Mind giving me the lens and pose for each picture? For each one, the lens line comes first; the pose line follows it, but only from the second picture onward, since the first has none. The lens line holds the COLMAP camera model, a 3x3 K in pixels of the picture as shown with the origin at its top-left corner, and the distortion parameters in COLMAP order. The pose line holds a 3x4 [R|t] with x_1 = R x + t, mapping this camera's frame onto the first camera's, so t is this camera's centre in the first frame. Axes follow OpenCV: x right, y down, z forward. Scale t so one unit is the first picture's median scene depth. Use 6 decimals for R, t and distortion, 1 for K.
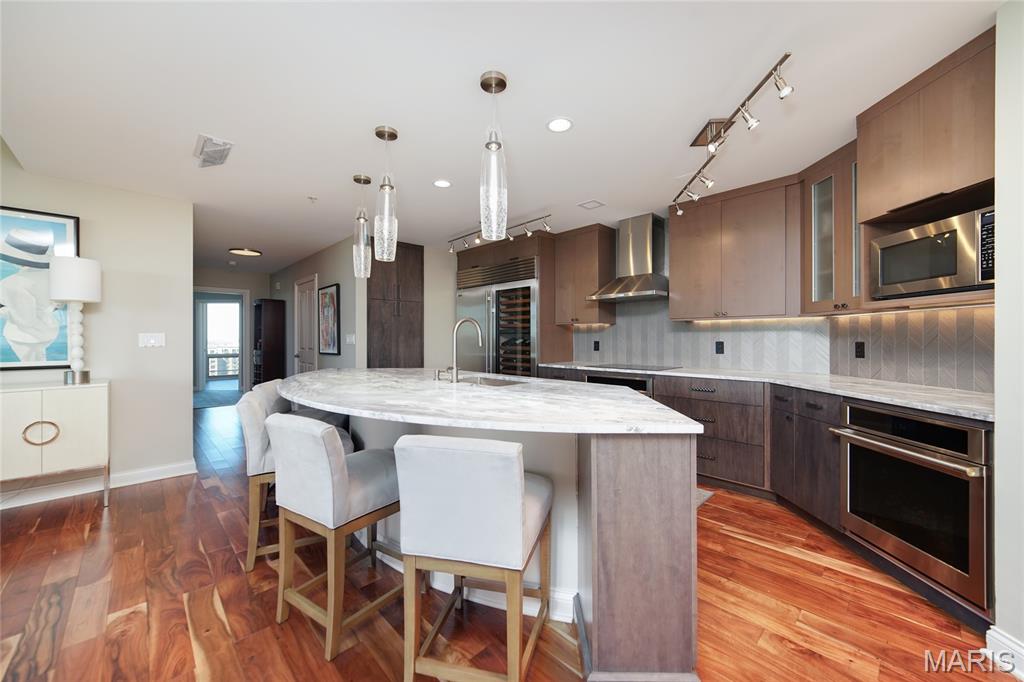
lens RADIAL K [[399.6, 0, 509.0], [0, 399.6, 338.1], [0, 0, 1]] dist [-0.001647, -0.000199]
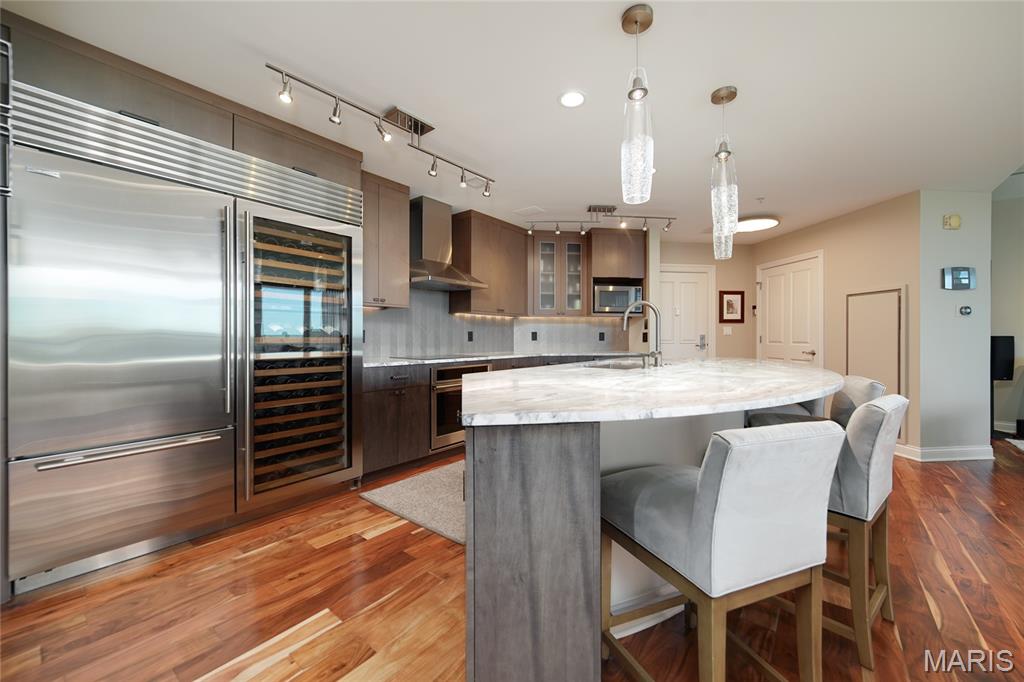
lens RADIAL K [[385.2, 0, 521.1], [0, 385.2, 336.8], [0, 0, 1]] dist [-0.001391, 0.000362]
pose [[-0.154805, 0.001350, 0.987944, -0.859614], [-0.000907, 0.999998, -0.001508, 0.033610], [-0.987945, -0.001129, -0.154804, 1.283439]]
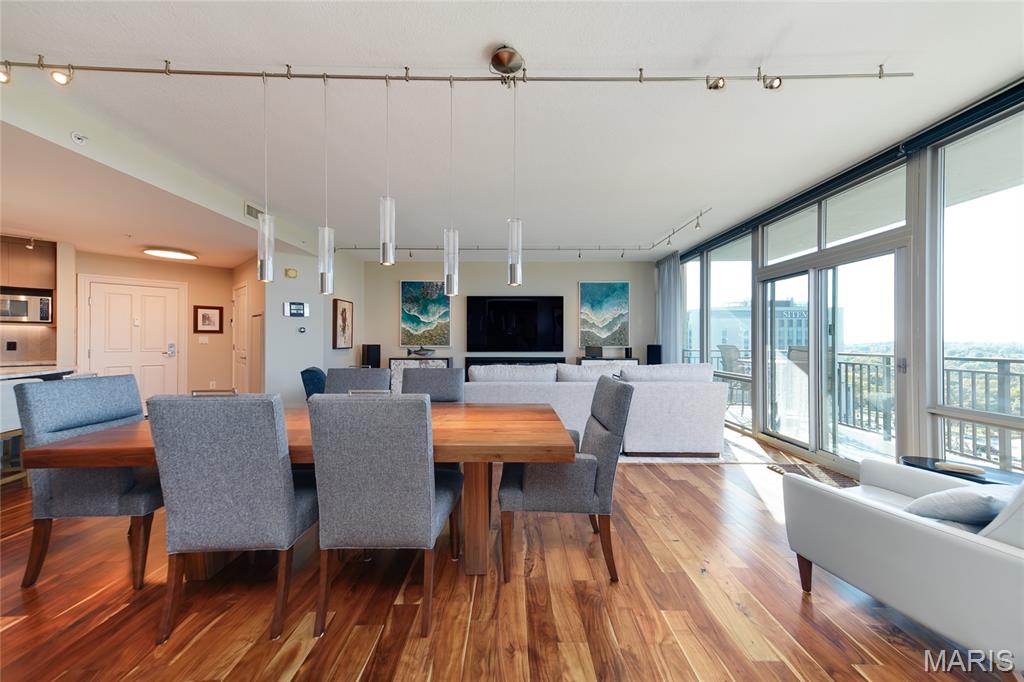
lens RADIAL K [[376.0, 0, 504.8], [0, 376.0, 337.5], [0, 0, 1]] dist [0.025926, 0.000015]
pose [[-0.725238, 0.003354, 0.688490, -1.884736], [-0.004476, 0.999944, -0.009586, -0.000413], [-0.688484, -0.010034, -0.725182, 0.405046]]
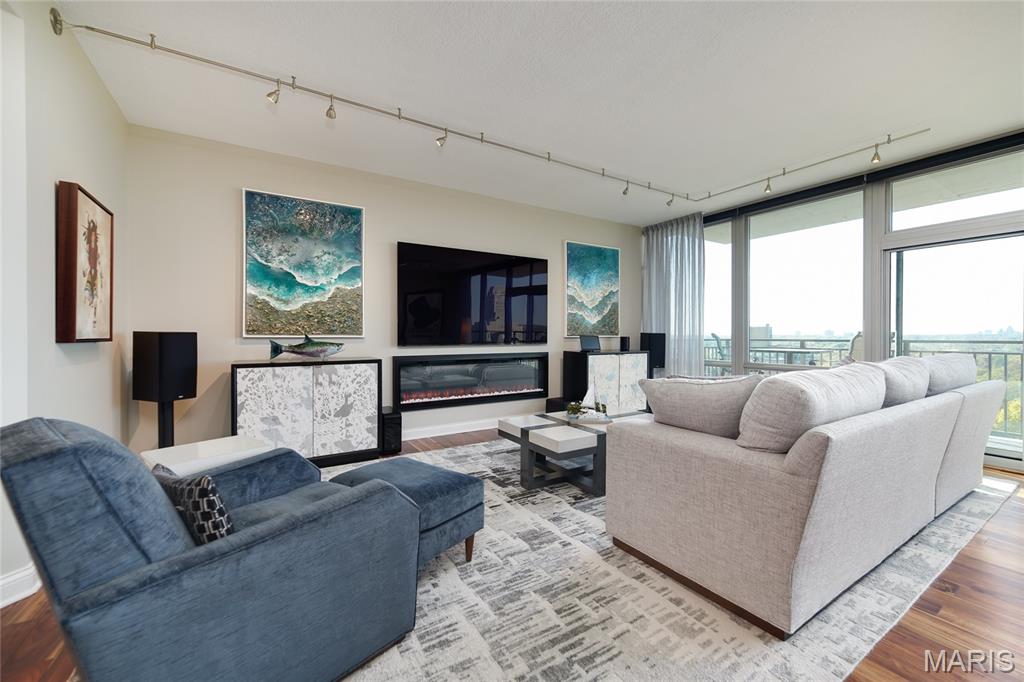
lens RADIAL K [[393.4, 0, 506.4], [0, 393.4, 336.9], [0, 0, 1]] dist [0.001797, 0.000240]
pose [[-0.982053, -0.001956, 0.188597, -0.691364], [-0.001926, 0.999998, 0.000345, 0.034779], [-0.188597, -0.000024, -0.982055, 0.078977]]
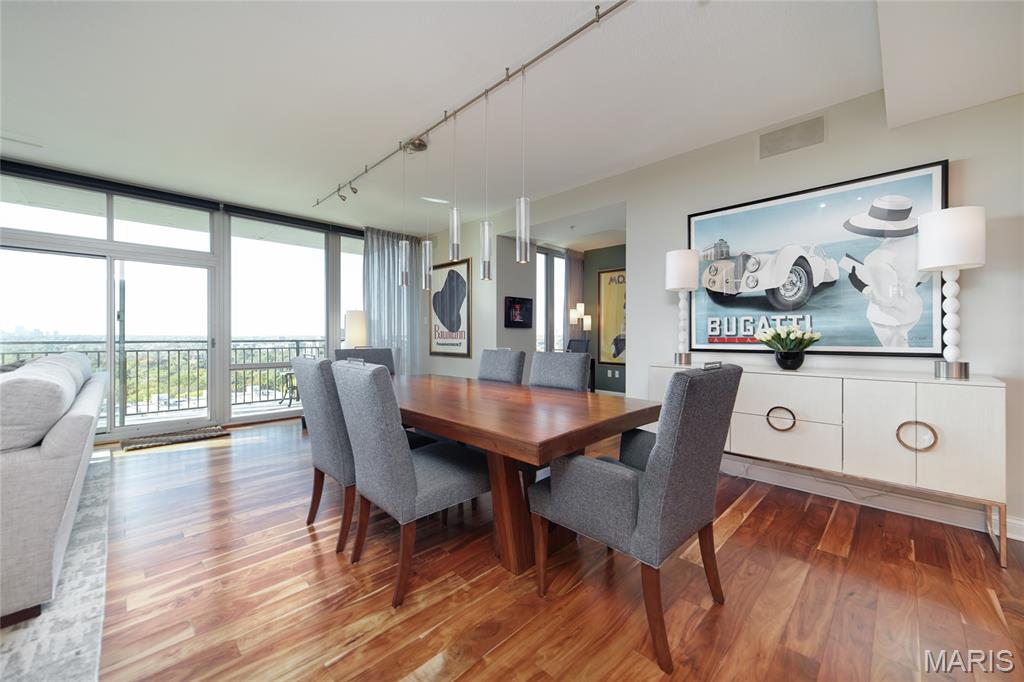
lens RADIAL K [[395.0, 0, 524.8], [0, 395.0, 337.3], [0, 0, 1]] dist [-0.000784, -0.000044]
pose [[0.048739, 0.004067, -0.998803, -0.385735], [0.002798, 0.999987, 0.004208, 0.031907], [0.998808, -0.003000, 0.048727, 0.164930]]
